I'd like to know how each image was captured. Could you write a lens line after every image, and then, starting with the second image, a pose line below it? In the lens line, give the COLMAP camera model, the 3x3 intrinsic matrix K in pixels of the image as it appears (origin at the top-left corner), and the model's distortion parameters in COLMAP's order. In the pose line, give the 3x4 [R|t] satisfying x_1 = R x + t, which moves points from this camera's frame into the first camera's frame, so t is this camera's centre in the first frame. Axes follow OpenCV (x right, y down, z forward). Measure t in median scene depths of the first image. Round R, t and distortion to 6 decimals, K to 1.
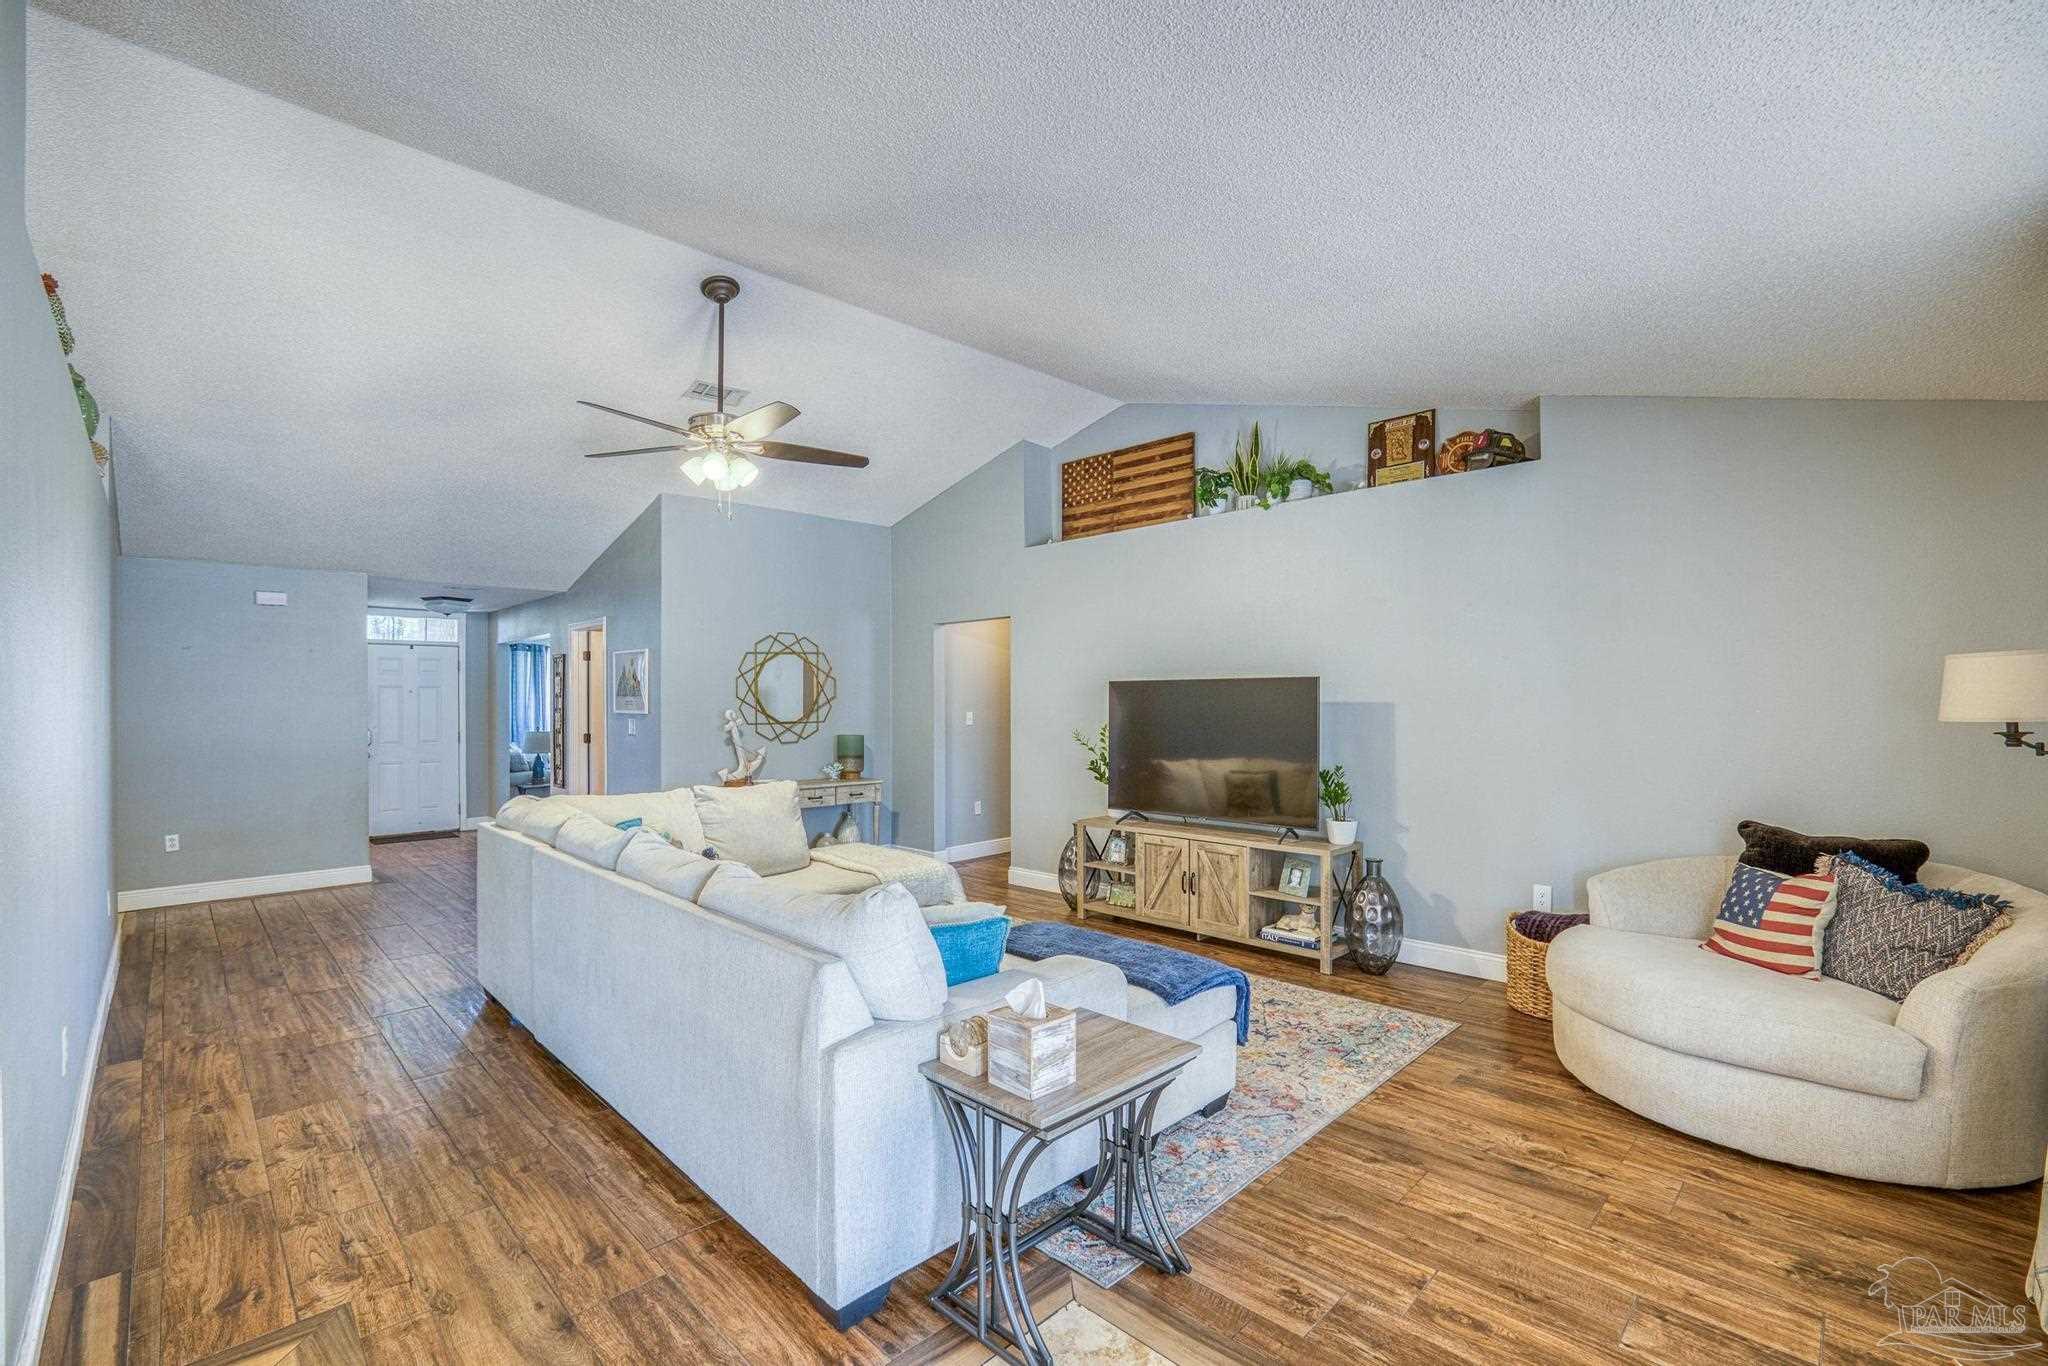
lens RADIAL K [[888.8, 0, 1018.4], [0, 888.8, 698.8], [0, 0, 1]] dist [-0.033371, 0.012034]
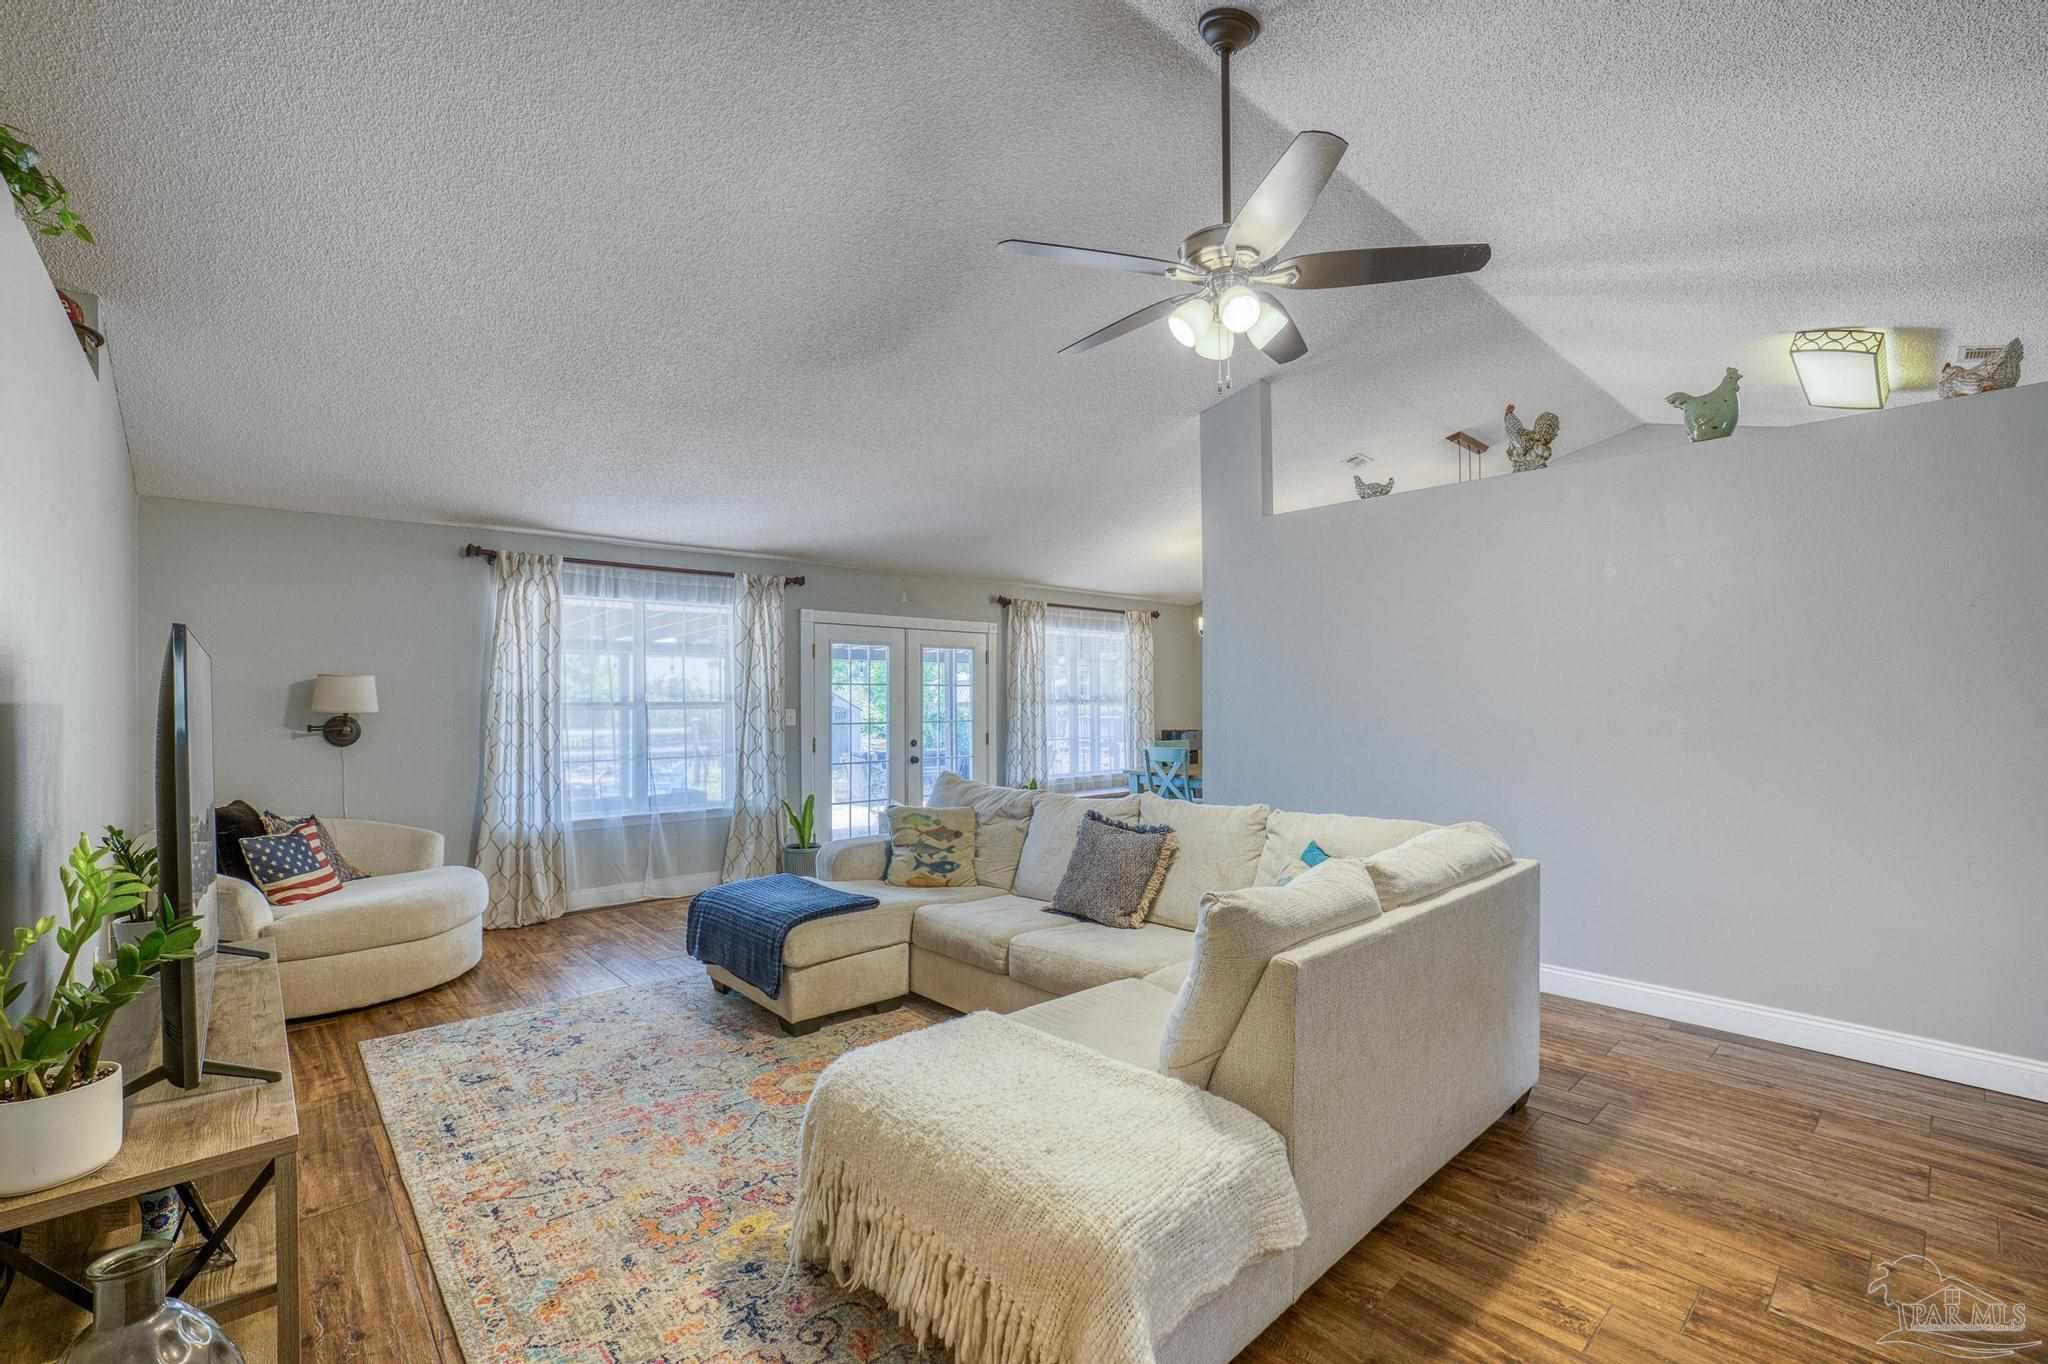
lens RADIAL K [[888.8, 0, 1015.1], [0, 888.8, 684.5], [0, 0, 1]] dist [-0.033371, 0.012034]
pose [[-0.998412, 0.005699, 0.056050, -0.202250], [0.004623, 0.999803, -0.019312, 0.005219], [-0.056149, -0.019022, -0.998241, 1.506397]]
